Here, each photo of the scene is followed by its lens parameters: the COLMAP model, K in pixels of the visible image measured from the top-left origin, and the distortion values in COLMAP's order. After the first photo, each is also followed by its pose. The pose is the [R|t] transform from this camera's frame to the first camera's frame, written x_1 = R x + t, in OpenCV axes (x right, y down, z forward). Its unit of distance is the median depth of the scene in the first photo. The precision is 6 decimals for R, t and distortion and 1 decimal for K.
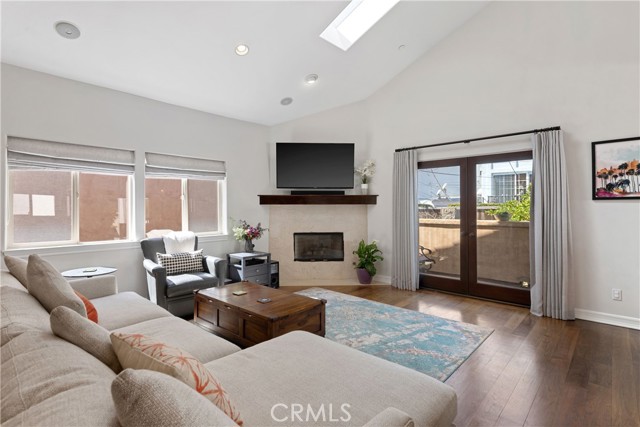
lens RADIAL K [[319.0, 0, 320.2], [0, 319.0, 205.3], [0, 0, 1]] dist [0.002027, -0.002833]
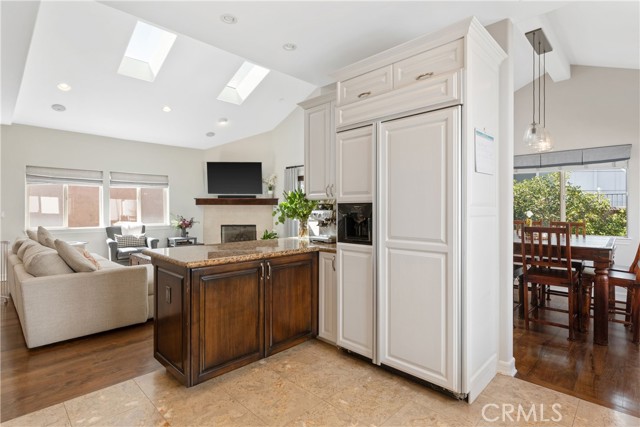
lens RADIAL K [[319.0, 0, 318.1], [0, 319.0, 208.7], [0, 0, 1]] dist [0.002027, -0.002833]
pose [[0.999770, 0.002143, -0.021330, 0.454738], [-0.001948, 0.999956, 0.009174, 0.000010], [0.021349, -0.009130, 0.999730, -0.494339]]
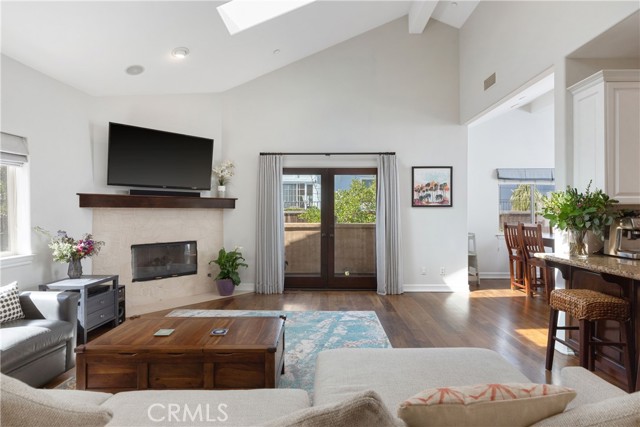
lens RADIAL K [[319.0, 0, 325.7], [0, 319.0, 211.8], [0, 0, 1]] dist [0.002027, -0.002833]
pose [[0.739382, 0.001190, 0.673285, -0.300738], [-0.006877, 0.999960, 0.005785, -0.000641], [-0.673251, -0.008907, 0.739360, 0.153272]]
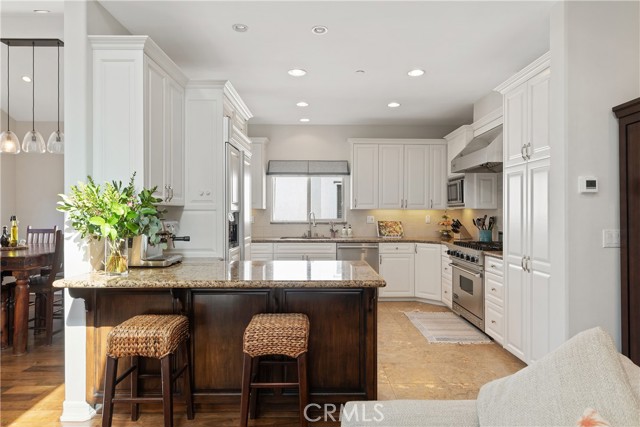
lens RADIAL K [[382.2, 0, 320.5], [0, 382.2, 213.1], [0, 0, 1]] dist [0.000640, -0.003785]
pose [[-0.687897, 0.000013, 0.725808, -0.131629], [-0.005516, 0.999971, -0.005246, 0.000474], [-0.725787, -0.007612, -0.687877, 0.418553]]
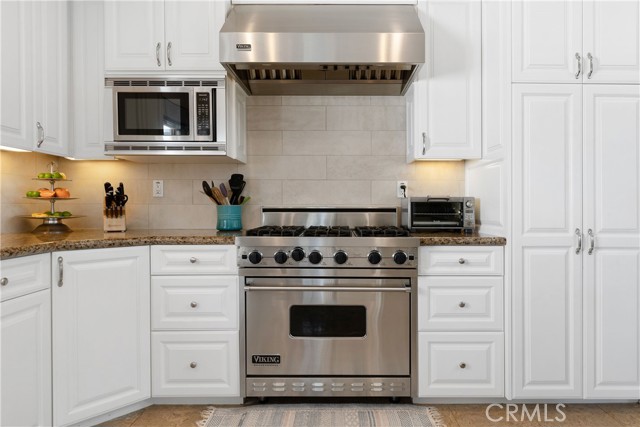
lens RADIAL K [[382.2, 0, 333.8], [0, 382.2, 204.1], [0, 0, 1]] dist [0.000640, -0.003785]
pose [[-0.731617, -0.003157, -0.681709, 0.551018], [0.004035, 0.999952, -0.008961, 0.041493], [0.681704, -0.009307, -0.731569, -0.143365]]
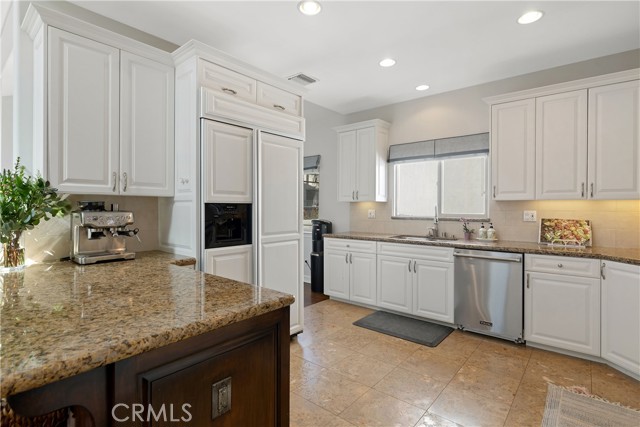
lens RADIAL K [[319.0, 0, 317.0], [0, 319.0, 208.8], [0, 0, 1]] dist [0.002027, -0.002833]
pose [[-0.050860, -0.004157, 0.998697, 0.002920], [-0.010002, 0.999943, 0.003653, 0.000607], [-0.998656, -0.009803, -0.050899, -0.078757]]
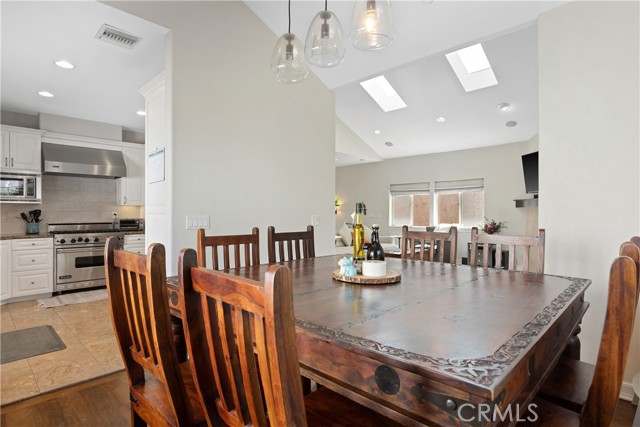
lens RADIAL K [[333.5, 0, 311.1], [0, 333.5, 211.5], [0, 0, 1]] dist [-0.013115, 0.003400]
pose [[-0.031033, -0.003096, -0.999514, 1.299383], [0.007497, 0.999966, -0.003330, 0.012716], [0.999490, -0.007597, -0.031009, 0.281406]]
